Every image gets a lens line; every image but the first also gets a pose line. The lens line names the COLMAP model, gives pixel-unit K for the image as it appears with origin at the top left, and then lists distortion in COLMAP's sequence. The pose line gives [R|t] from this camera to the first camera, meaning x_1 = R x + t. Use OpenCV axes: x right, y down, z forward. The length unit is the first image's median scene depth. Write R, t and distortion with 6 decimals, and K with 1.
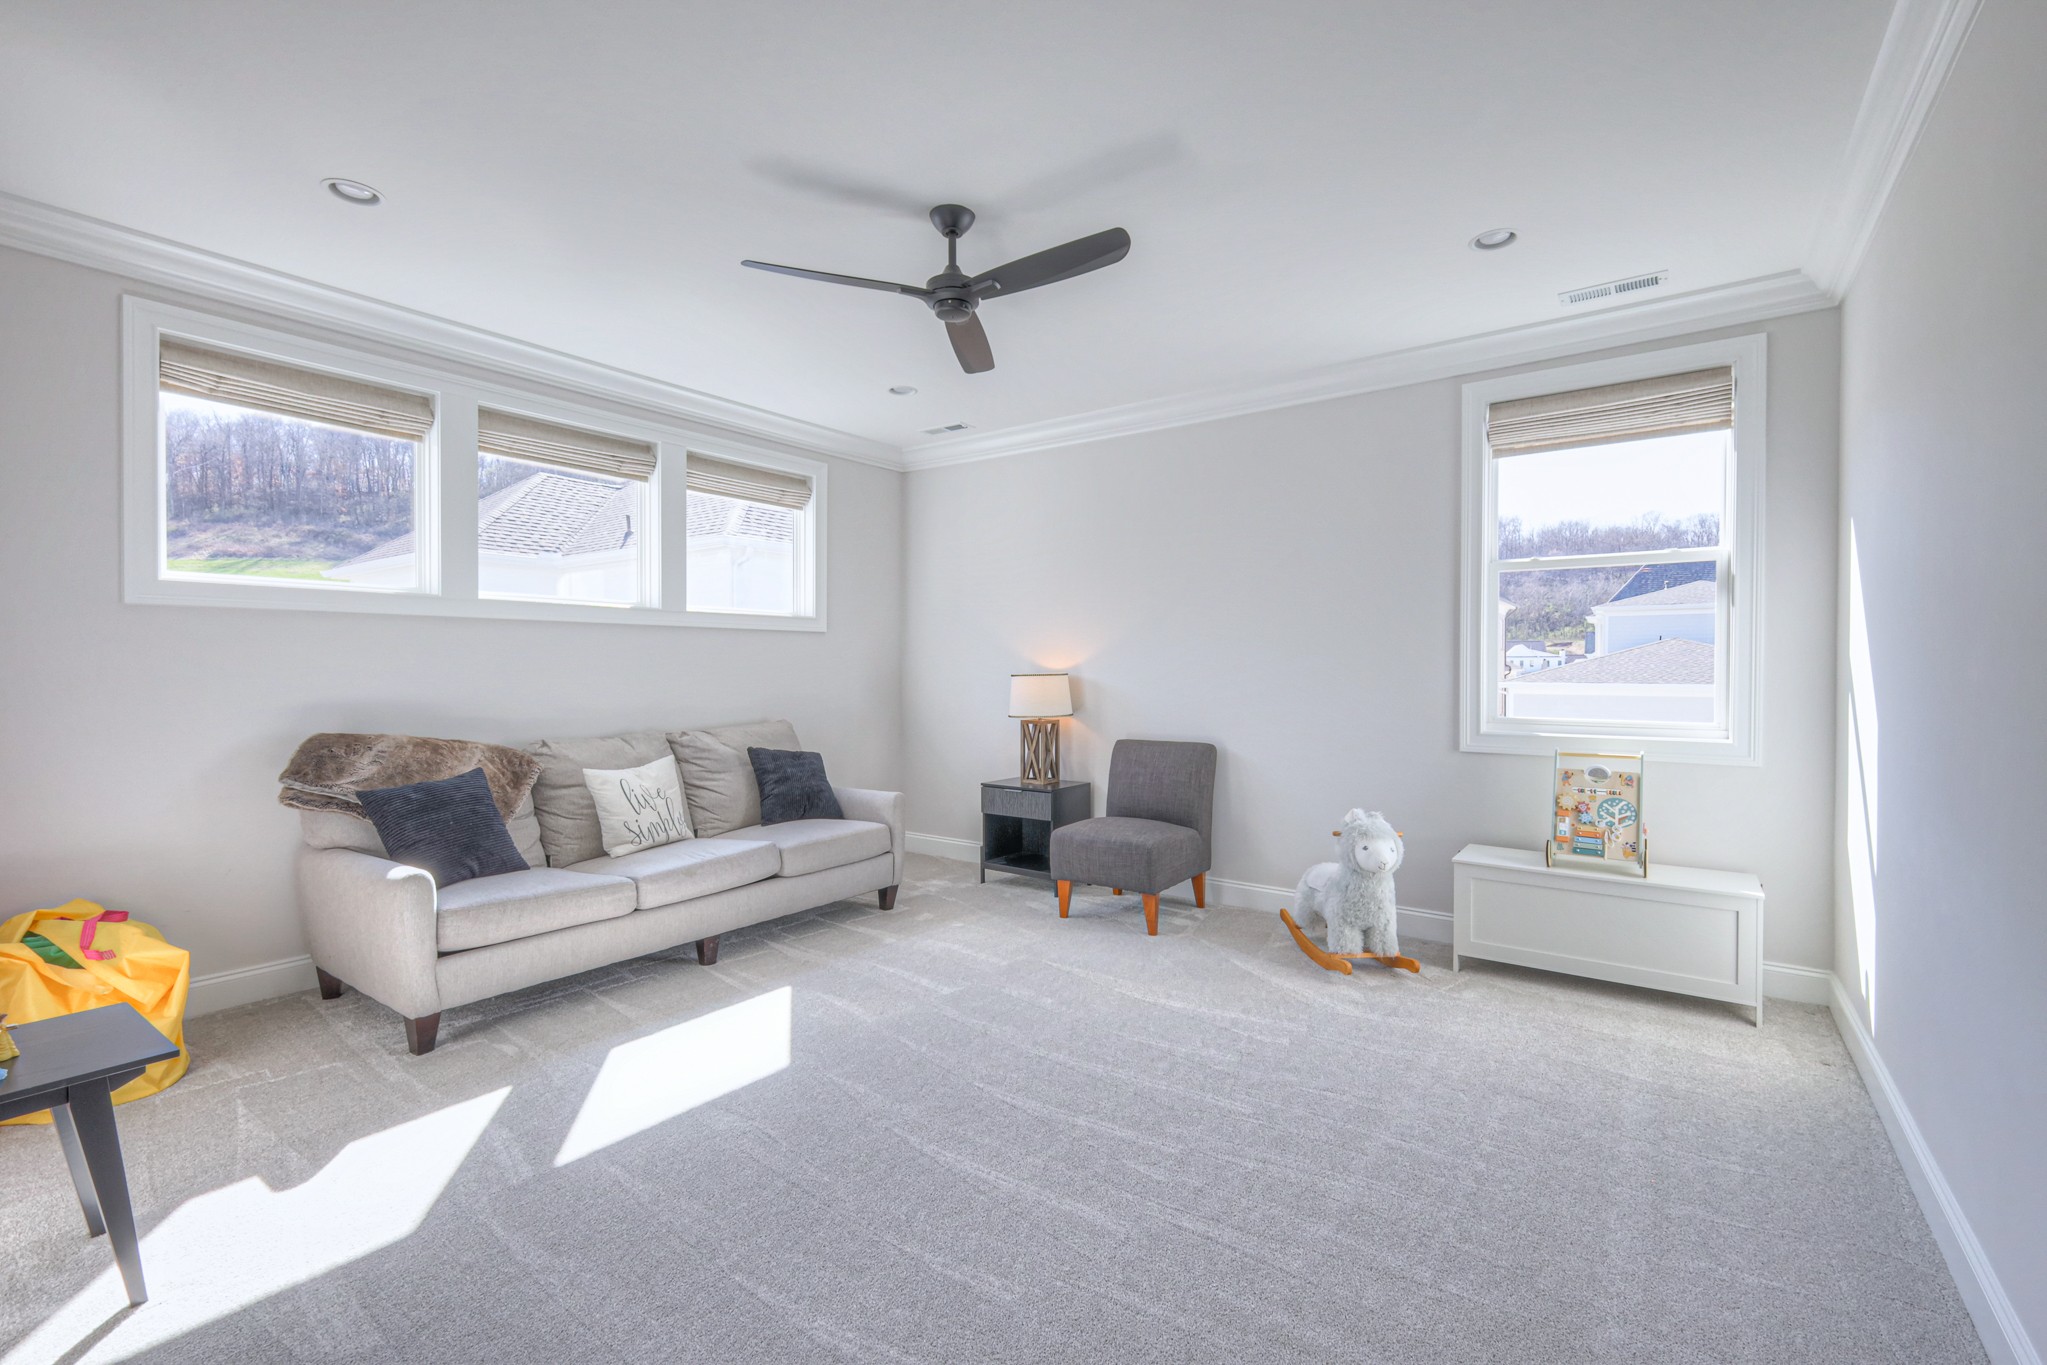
lens RADIAL K [[892.5, 0, 1028.1], [0, 892.5, 676.3], [0, 0, 1]] dist [0.002336, -0.000976]
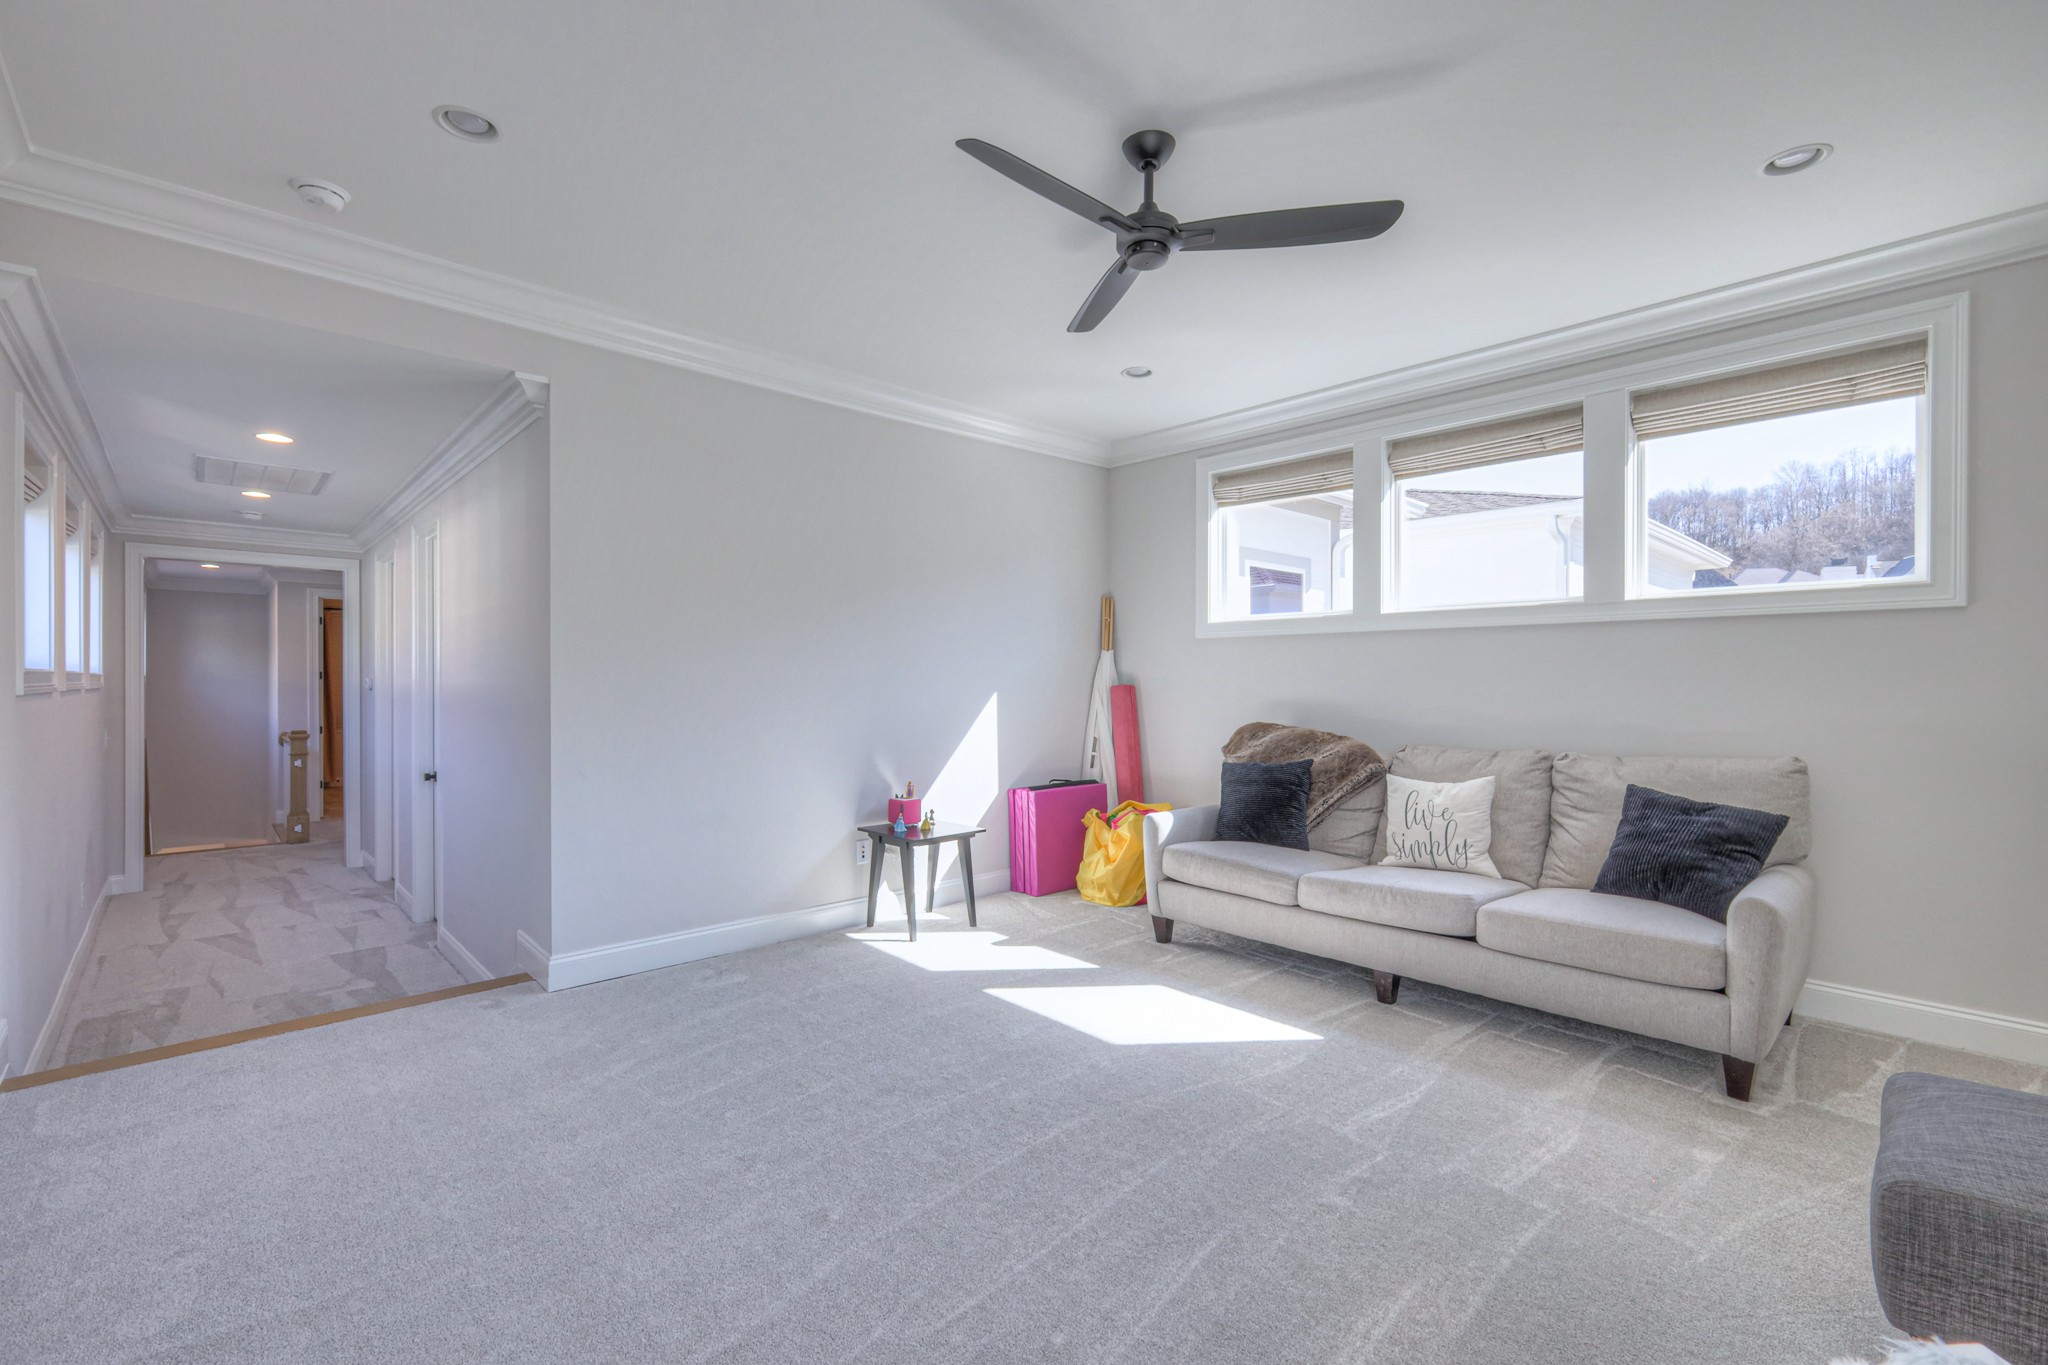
lens RADIAL K [[892.9, 0, 1028.2], [0, 892.9, 679.3], [0, 0, 1]] dist [0.002336, -0.000976]
pose [[-0.188353, 0.001373, -0.982100, 0.640060], [-0.007627, 0.999967, 0.002861, -0.005048], [0.982072, 0.008030, -0.188337, 0.867601]]
